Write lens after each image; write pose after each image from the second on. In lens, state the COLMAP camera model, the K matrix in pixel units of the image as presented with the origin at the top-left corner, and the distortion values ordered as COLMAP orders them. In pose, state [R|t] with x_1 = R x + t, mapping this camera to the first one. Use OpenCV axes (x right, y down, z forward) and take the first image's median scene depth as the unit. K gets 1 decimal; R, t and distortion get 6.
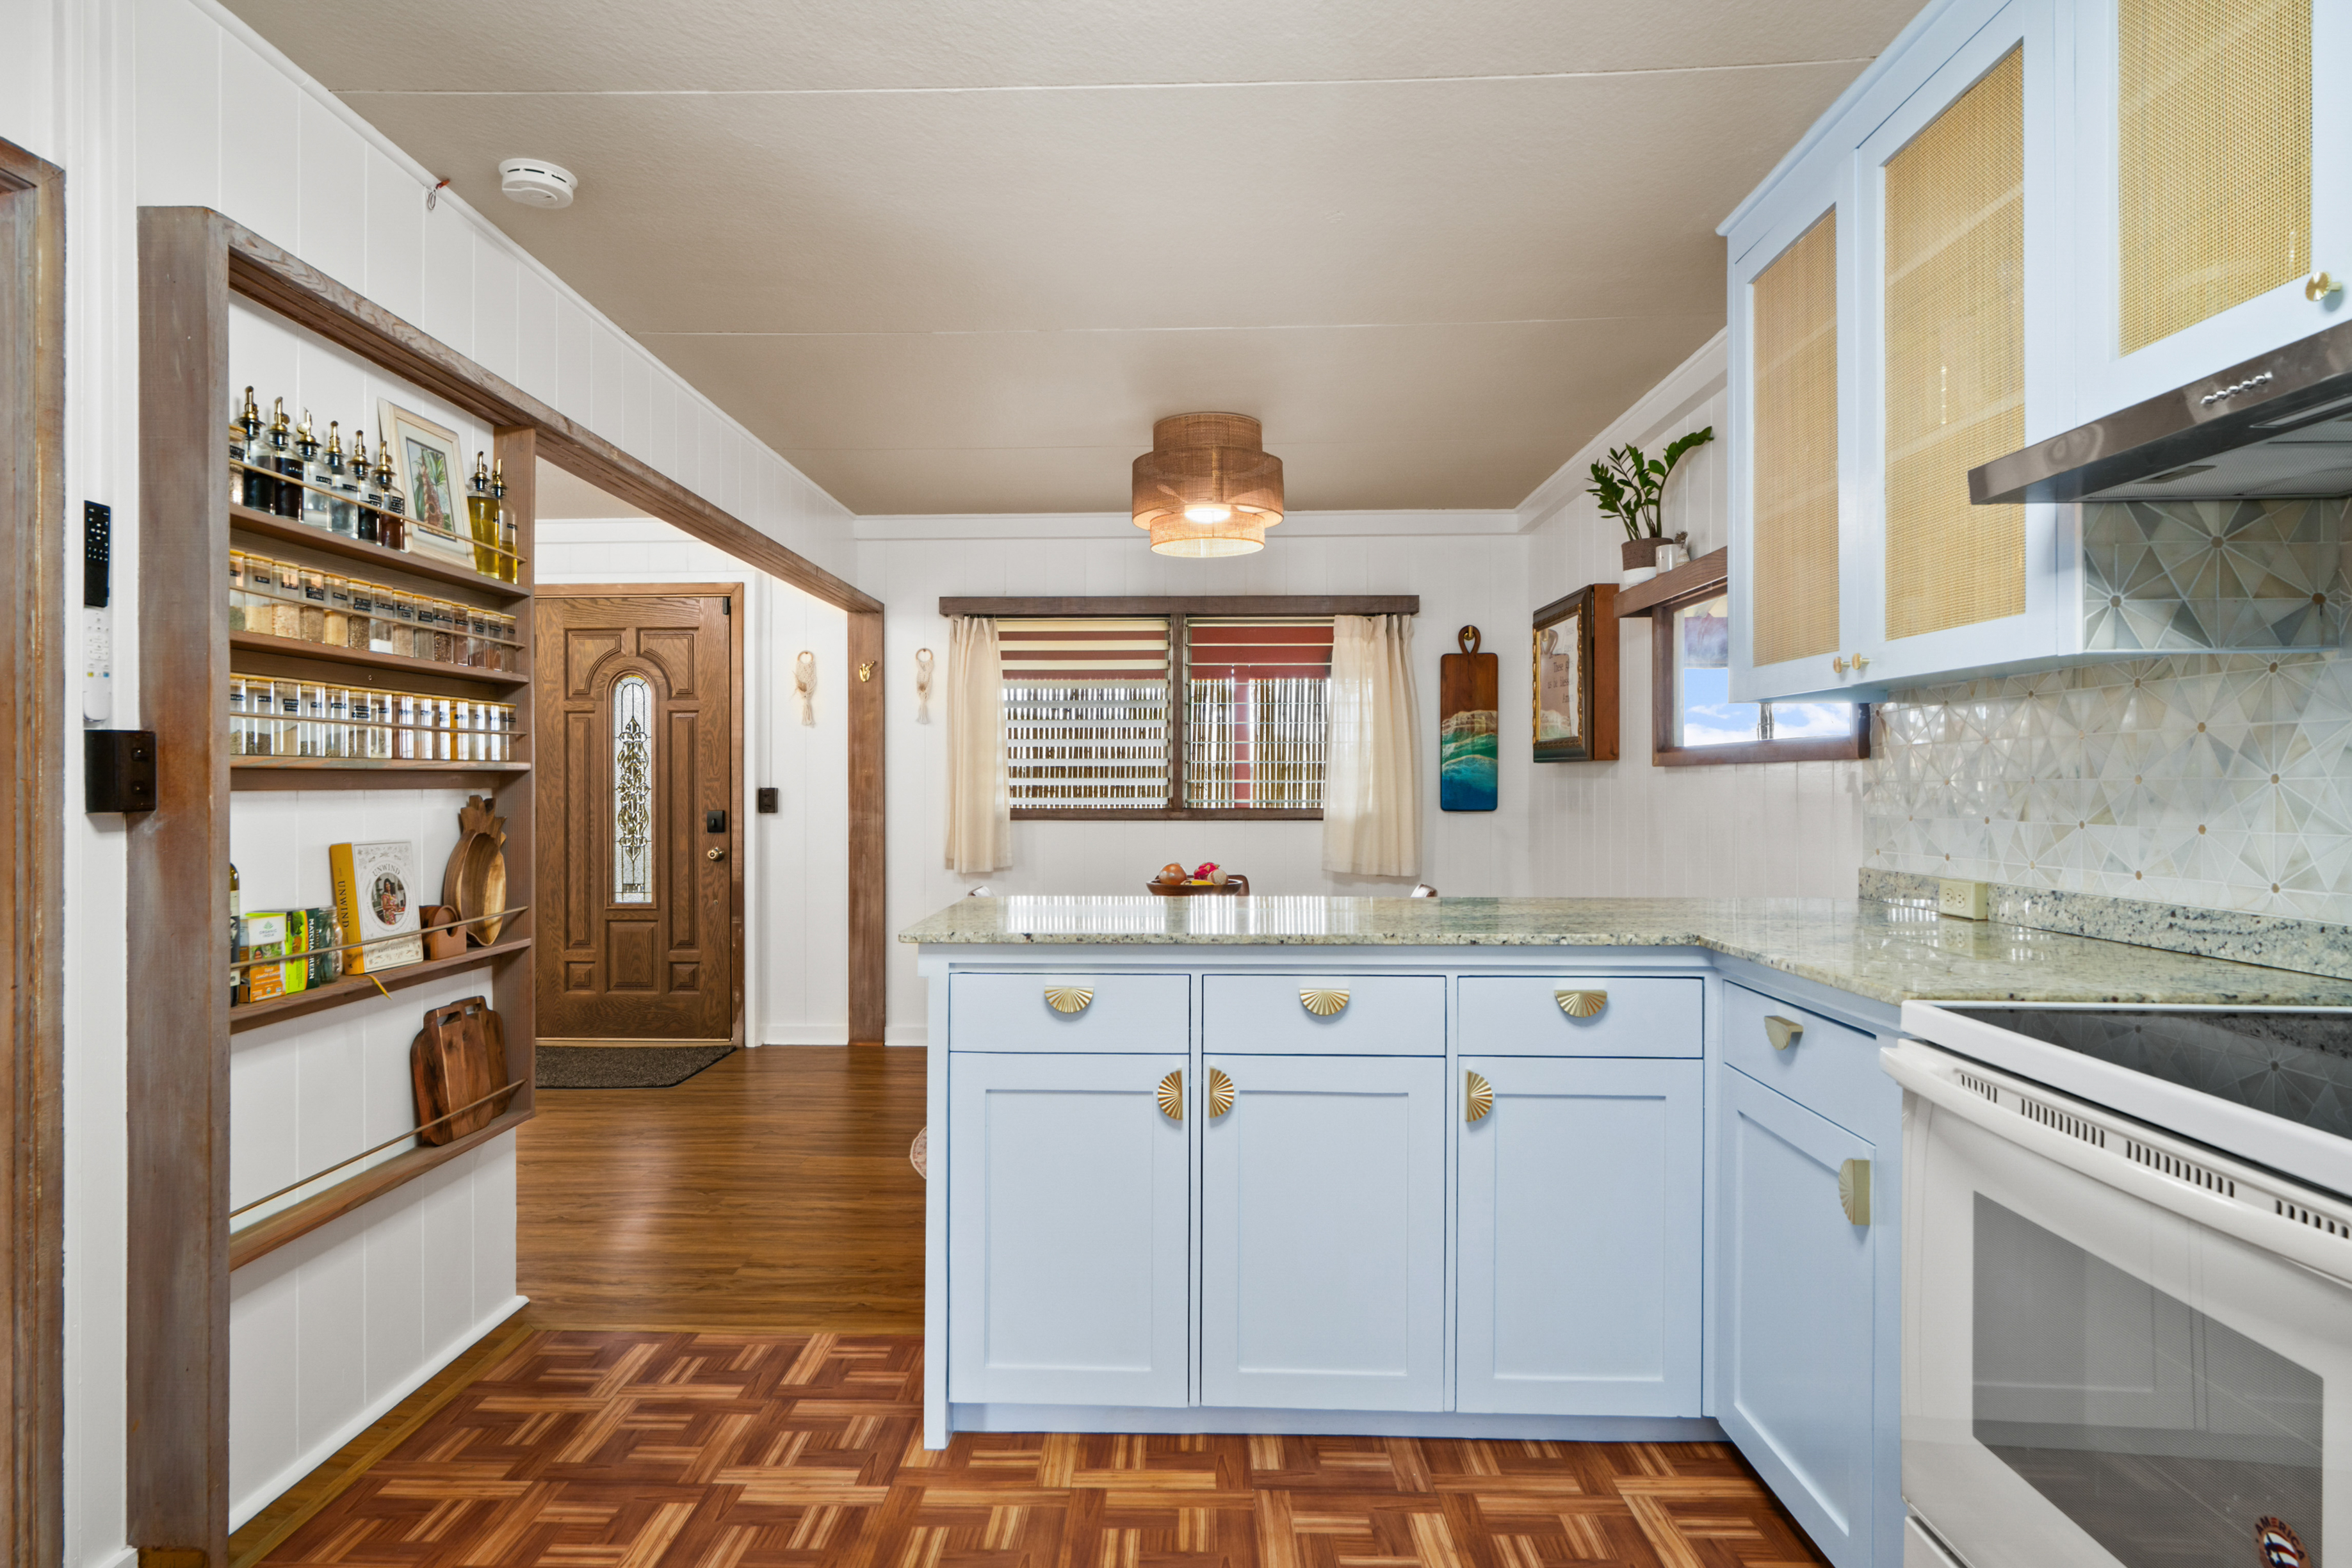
lens RADIAL K [[1319.1, 0, 1176.4], [0, 1319.1, 786.3], [0, 0, 1]] dist [0.000239, -0.003232]
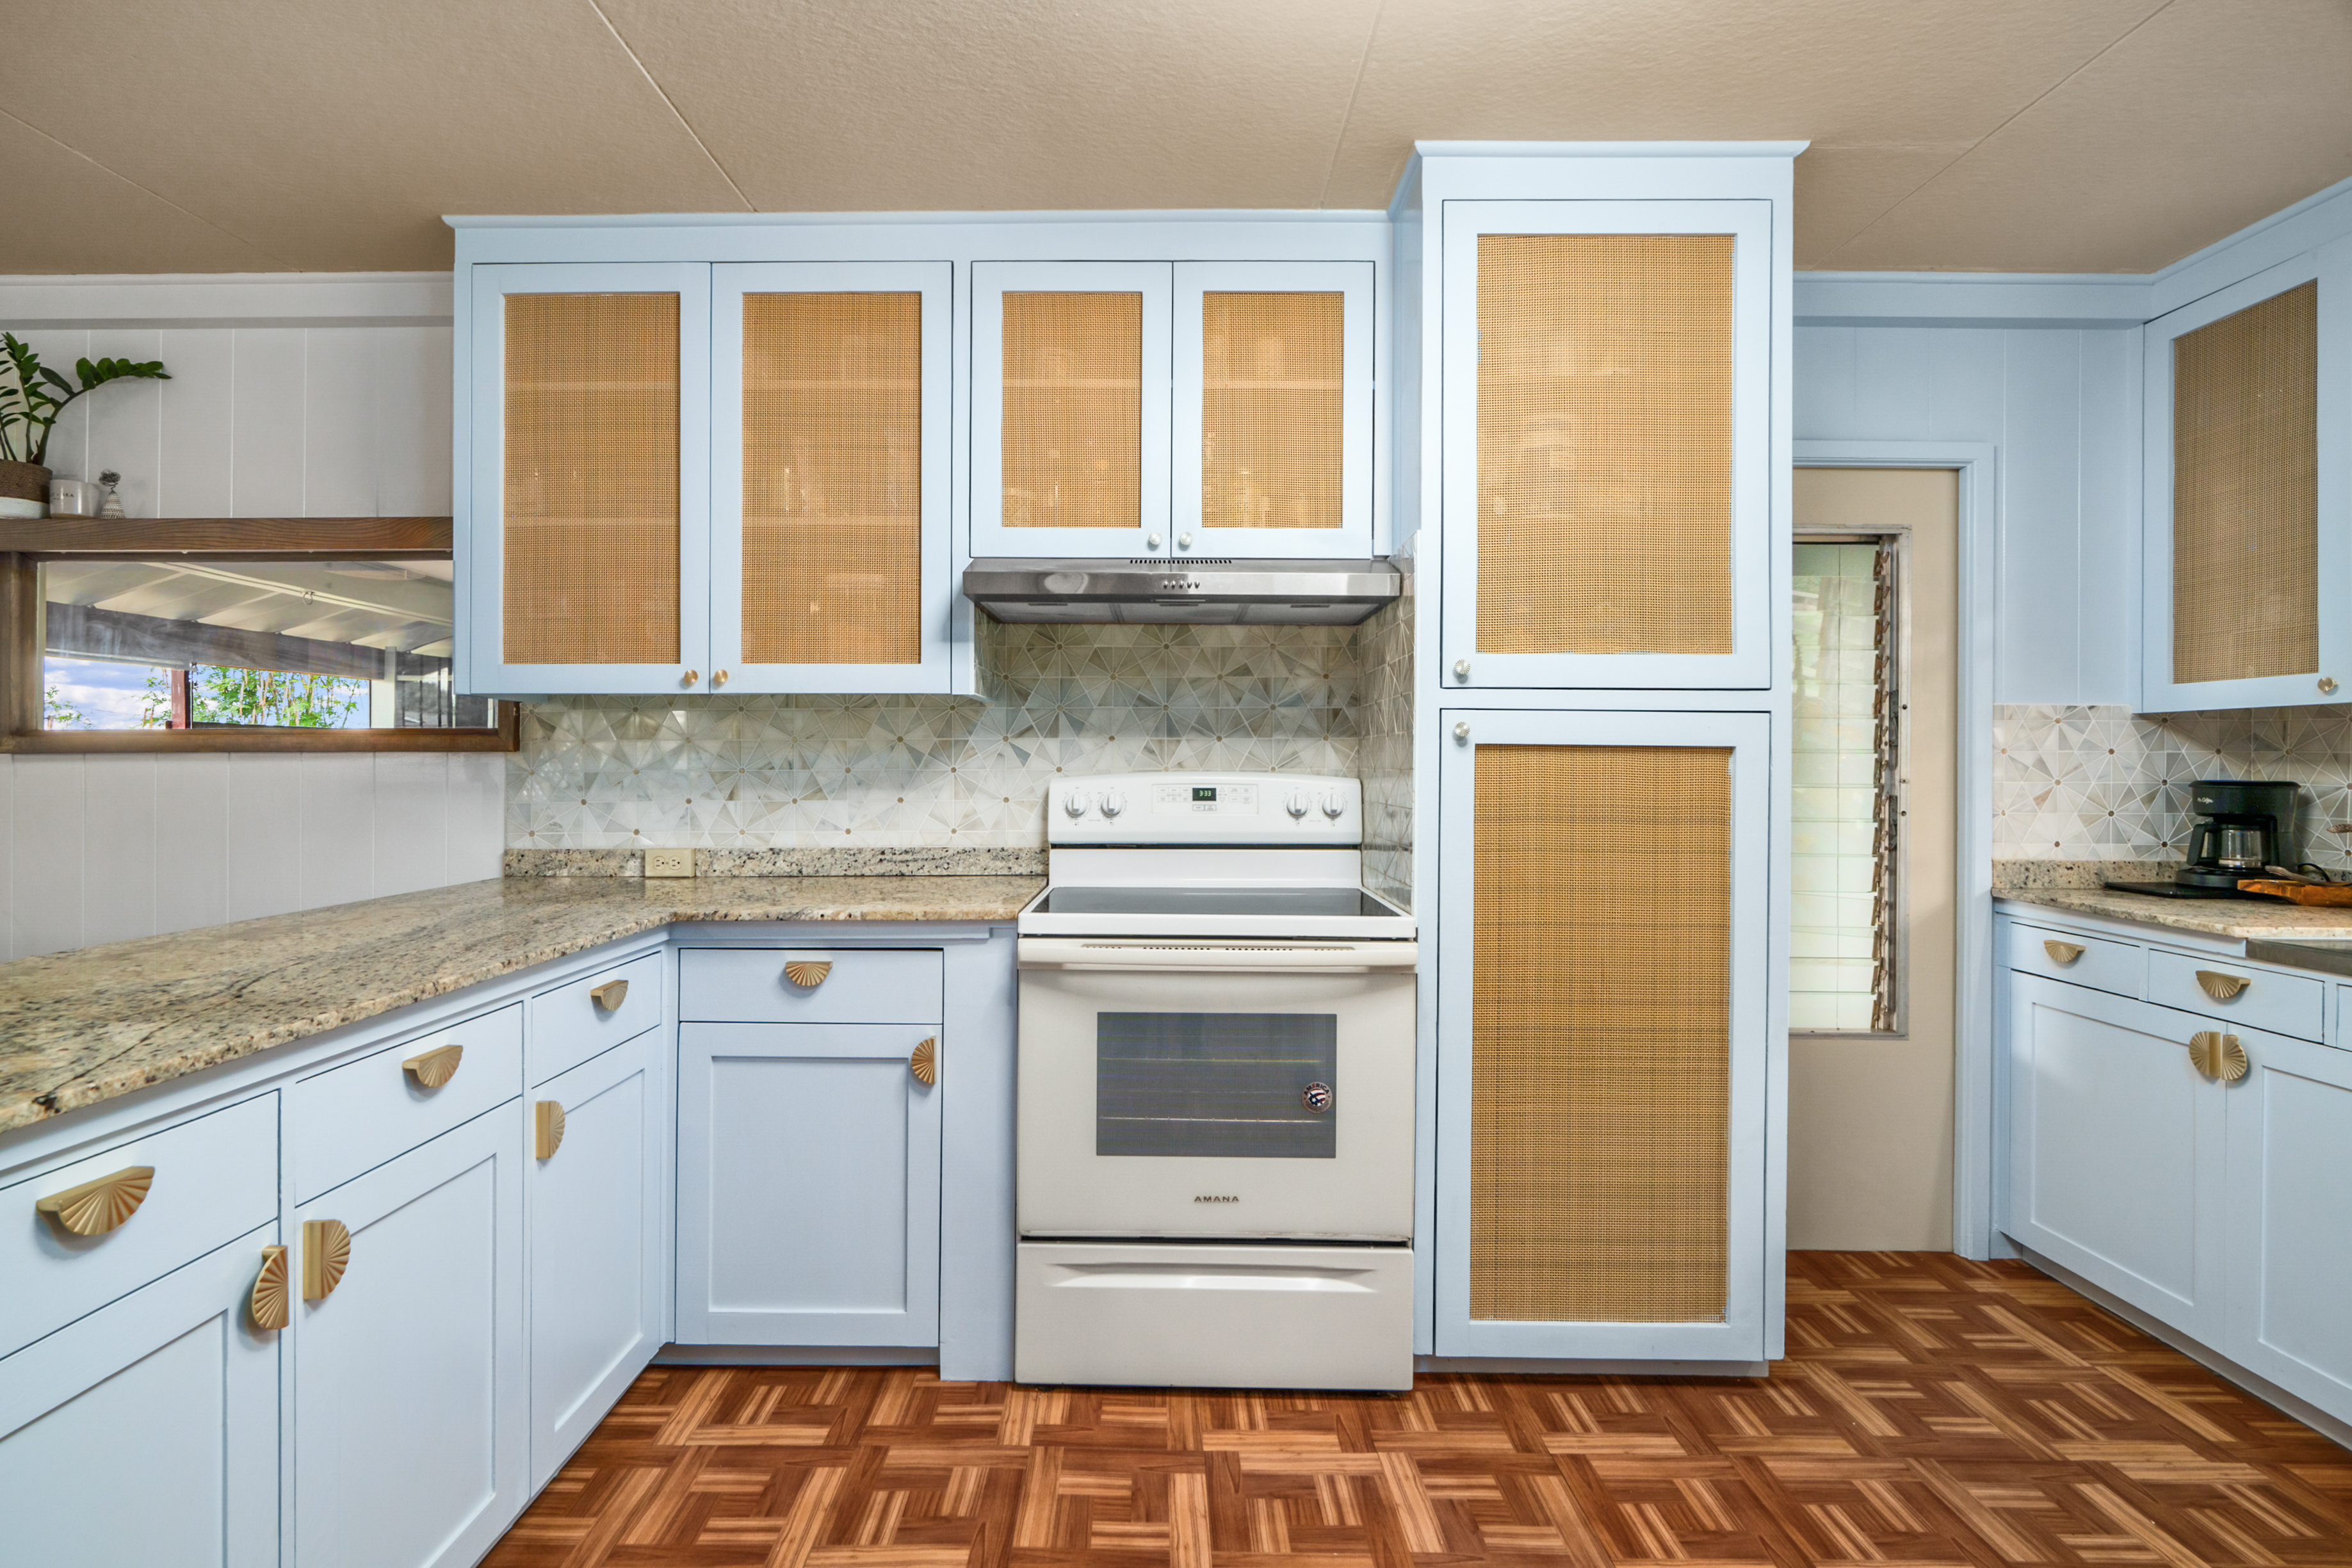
lens RADIAL K [[1074.9, 0, 1147.1], [0, 1074.9, 766.7], [0, 0, 1]] dist [-0.007604, 0.003661]
pose [[-0.003403, -0.001291, 0.999993, -0.496266], [0.004607, 0.999989, 0.001307, -0.008515], [-0.999984, 0.004611, -0.003397, 0.589657]]
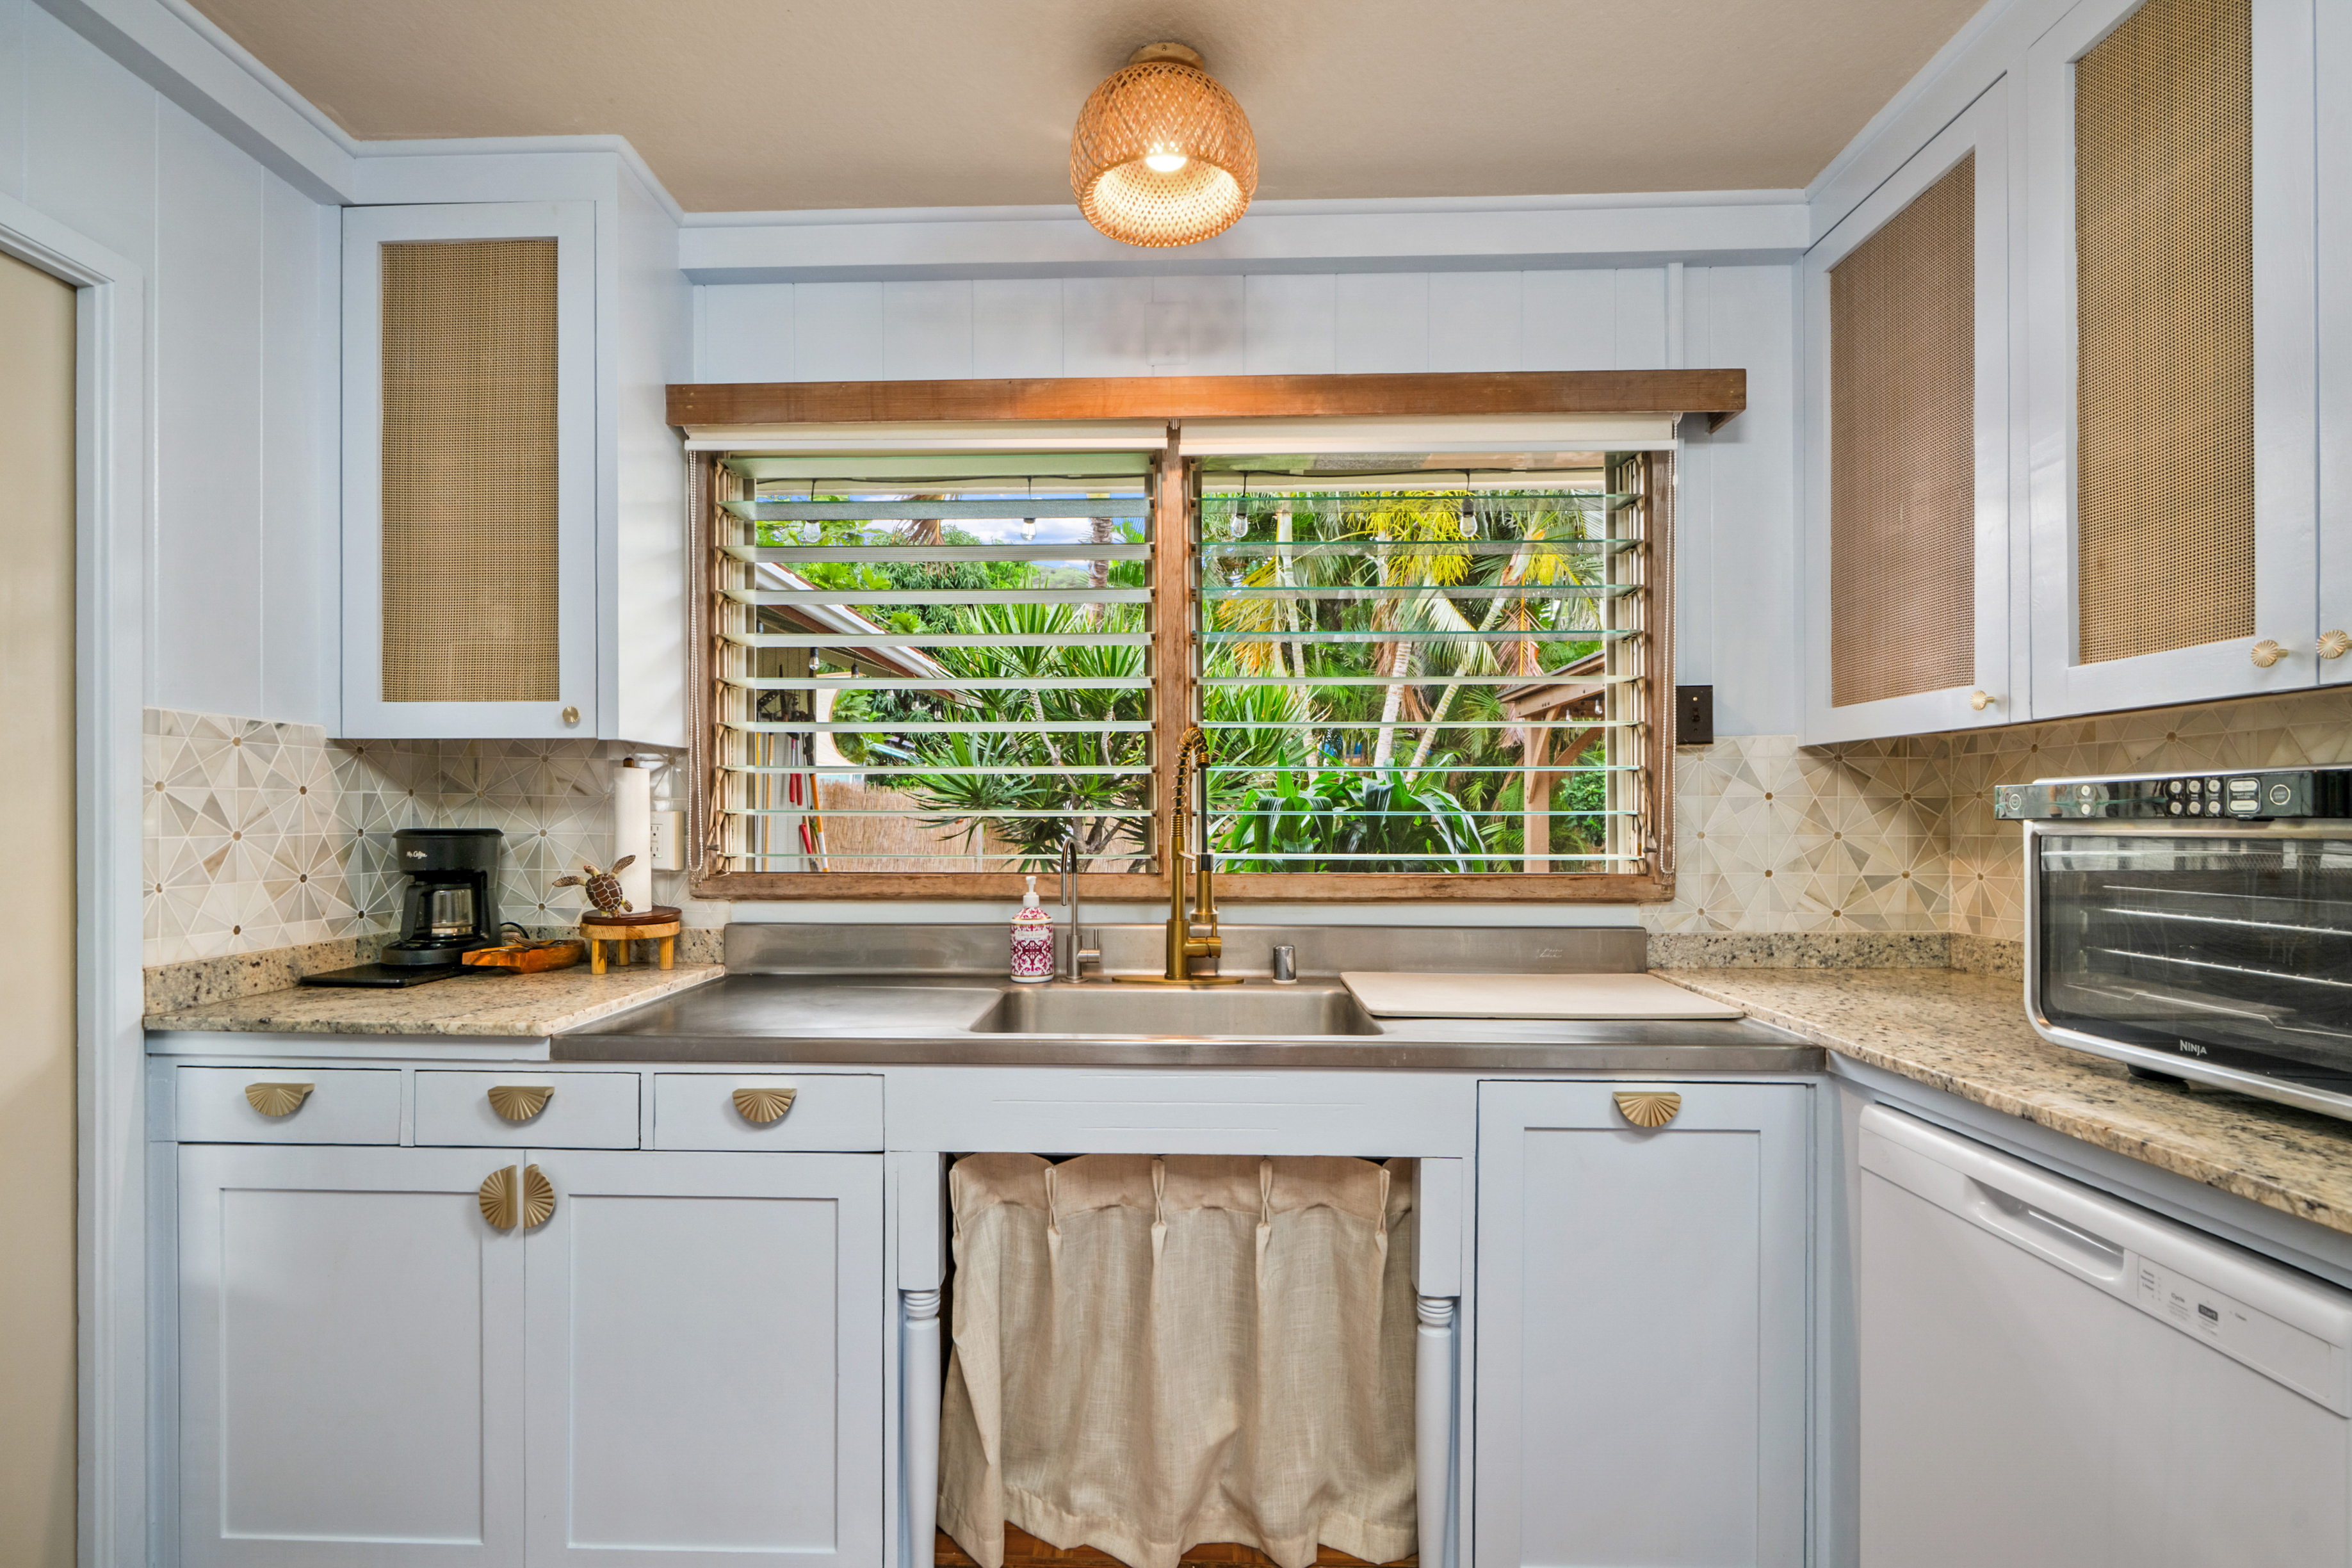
lens RADIAL K [[1074.9, 0, 1148.7], [0, 1074.9, 819.8], [0, 0, 1]] dist [-0.007604, 0.003661]
pose [[-0.999757, -0.000341, 0.022041, -0.007076], [-0.000106, 0.999943, 0.010655, -0.004855], [-0.022043, 0.010650, -0.999700, 0.347086]]
